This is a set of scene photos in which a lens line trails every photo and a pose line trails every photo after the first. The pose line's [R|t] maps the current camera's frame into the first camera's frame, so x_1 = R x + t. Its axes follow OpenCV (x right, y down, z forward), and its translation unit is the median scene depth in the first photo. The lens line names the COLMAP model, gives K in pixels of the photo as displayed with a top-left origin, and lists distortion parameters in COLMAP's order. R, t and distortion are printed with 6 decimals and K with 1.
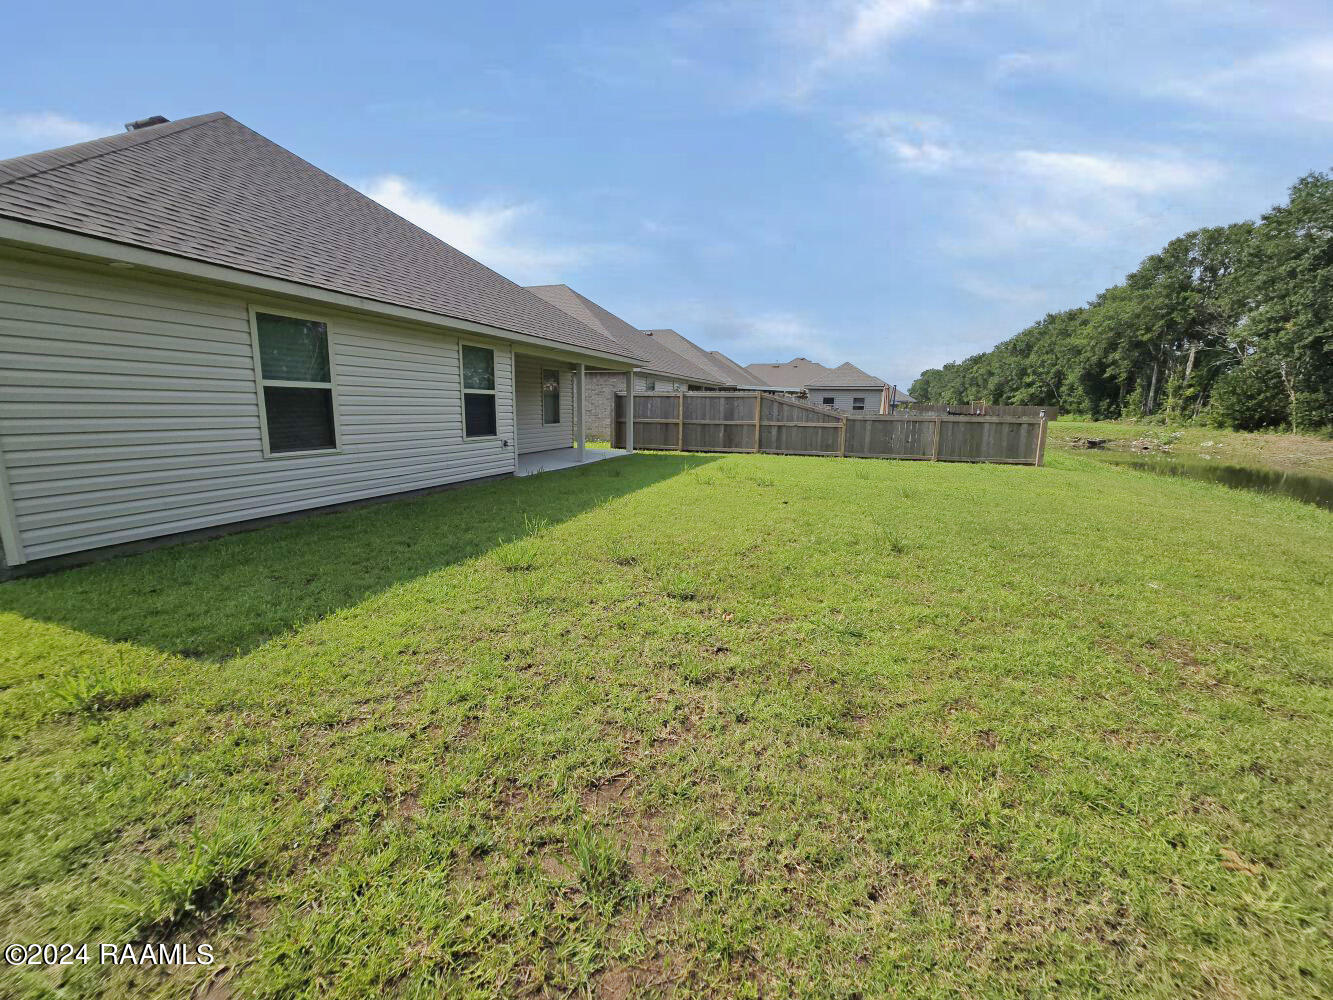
lens RADIAL K [[544.1, 0, 659.8], [0, 544.1, 494.7], [0, 0, 1]] dist [0.000737, -0.000301]
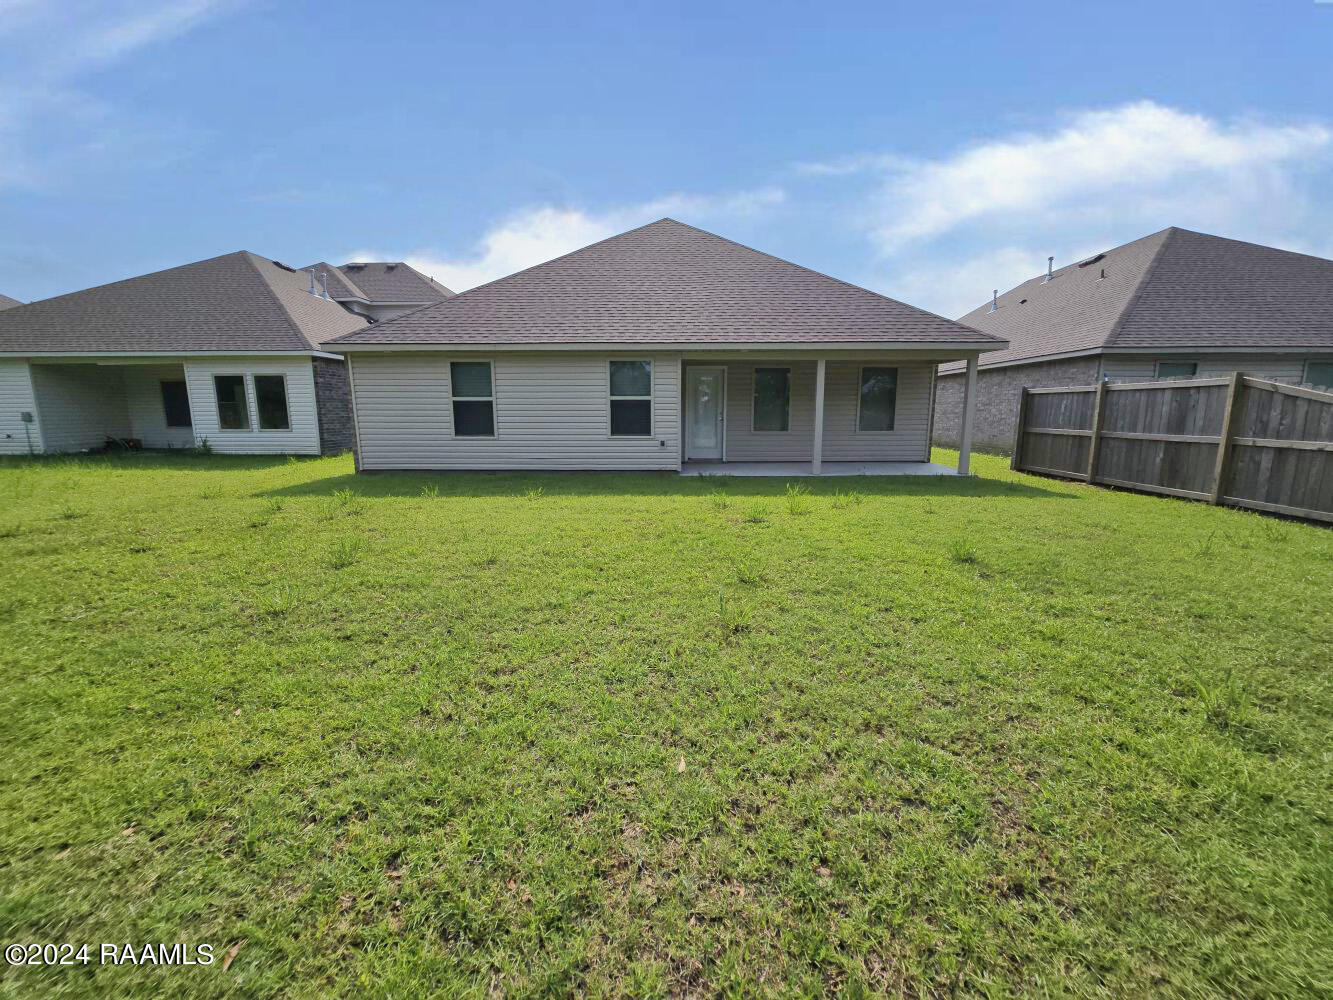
lens RADIAL K [[544.1, 0, 666.3], [0, 544.1, 498.8], [0, 0, 1]] dist [0.000737, -0.000301]
pose [[0.307774, 0.141599, -0.940864, 0.807454], [-0.147651, 0.983992, 0.099790, -0.097437], [0.939933, 0.108207, 0.323754, 0.677820]]
